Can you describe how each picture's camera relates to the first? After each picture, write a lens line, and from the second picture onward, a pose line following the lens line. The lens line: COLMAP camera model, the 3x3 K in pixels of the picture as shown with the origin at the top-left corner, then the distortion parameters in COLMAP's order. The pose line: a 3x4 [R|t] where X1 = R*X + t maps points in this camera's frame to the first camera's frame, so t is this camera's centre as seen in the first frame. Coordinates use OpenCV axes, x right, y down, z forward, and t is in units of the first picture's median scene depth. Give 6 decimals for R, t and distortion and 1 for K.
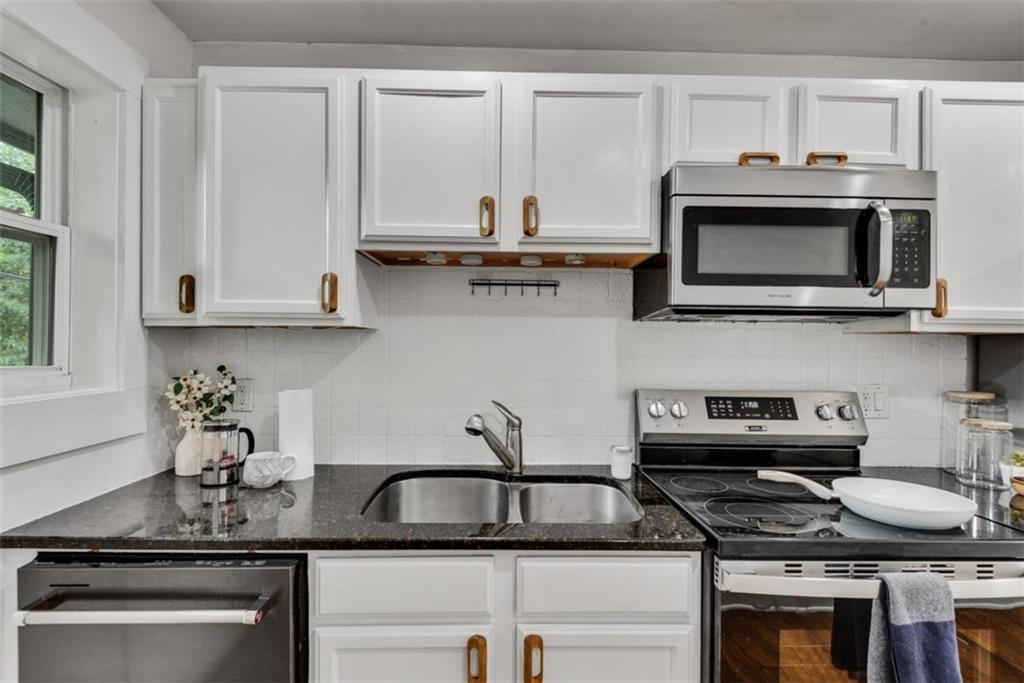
lens RADIAL K [[467.5, 0, 509.6], [0, 467.5, 350.4], [0, 0, 1]] dist [0.039834, -0.023900]
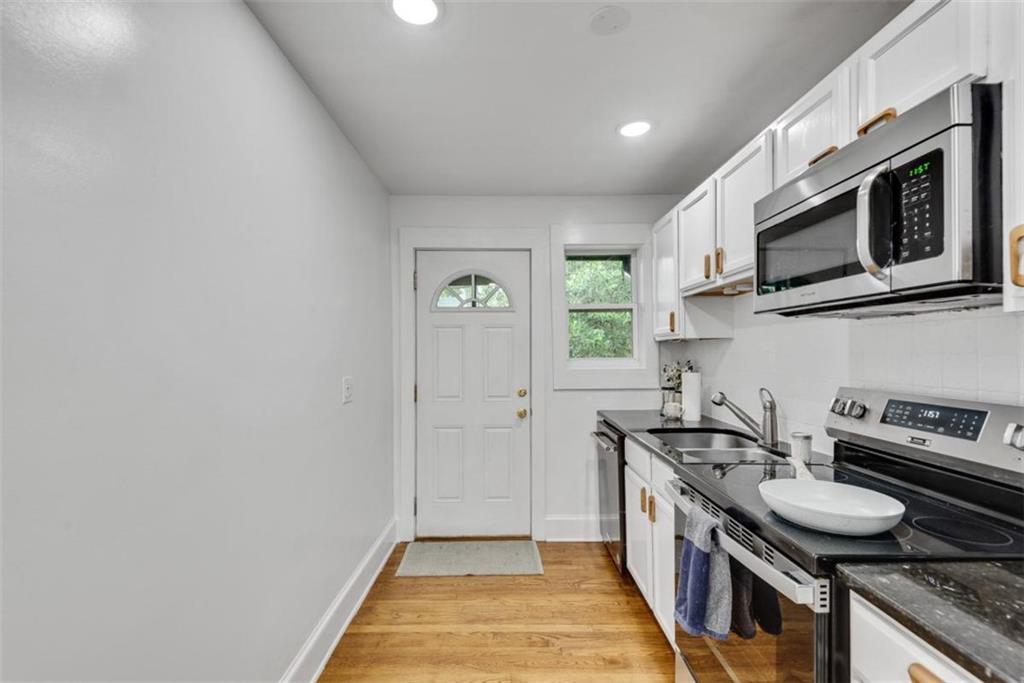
lens RADIAL K [[467.5, 0, 509.6], [0, 467.5, 350.4], [0, 0, 1]] dist [0.039834, -0.023900]
pose [[-0.015200, -0.013086, -0.999799, 1.533552], [-0.007937, 0.999884, -0.012966, 0.026690], [0.999853, 0.007738, -0.015302, 0.338814]]
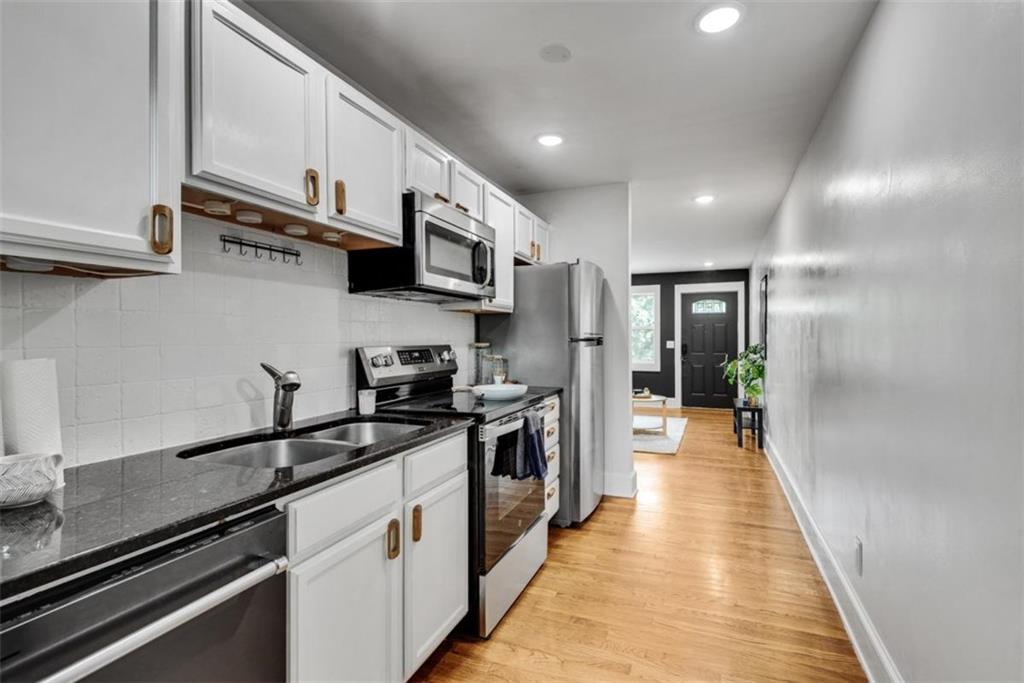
lens RADIAL K [[483.2, 0, 528.4], [0, 483.2, 348.7], [0, 0, 1]] dist [0.056016, -0.027458]
pose [[0.375144, -0.035168, 0.926299, -0.909067], [0.020983, 0.999346, 0.029443, 0.067279], [-0.926729, 0.008391, 0.375637, 0.094633]]
